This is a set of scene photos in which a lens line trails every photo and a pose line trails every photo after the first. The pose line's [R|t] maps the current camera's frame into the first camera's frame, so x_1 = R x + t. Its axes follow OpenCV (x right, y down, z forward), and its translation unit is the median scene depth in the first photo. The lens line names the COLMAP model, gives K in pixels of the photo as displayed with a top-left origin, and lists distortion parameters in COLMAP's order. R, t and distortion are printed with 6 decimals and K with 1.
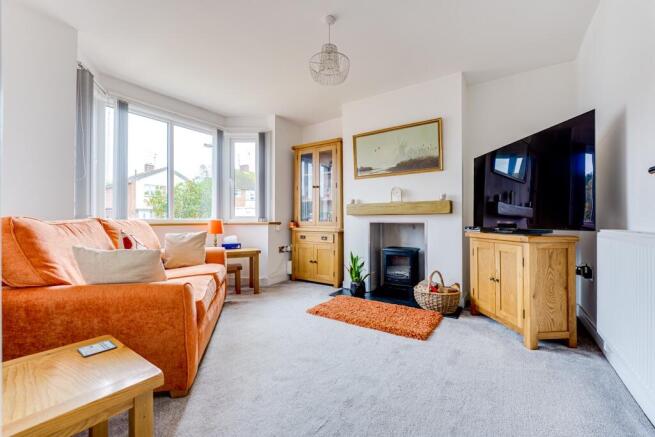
lens RADIAL K [[264.2, 0, 324.8], [0, 264.2, 218.0], [0, 0, 1]] dist [-0.011431, 0.000226]
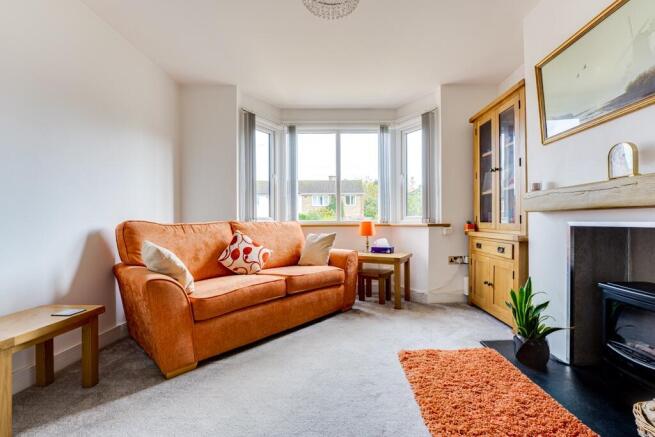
lens RADIAL K [[266.0, 0, 332.6], [0, 266.0, 222.5], [0, 0, 1]] dist [-0.002876, 0.000046]
pose [[0.595997, 0.001431, -0.802985, 0.277359], [0.010565, 0.999898, 0.009623, 0.000953], [0.802917, -0.014219, 0.595921, 0.312308]]
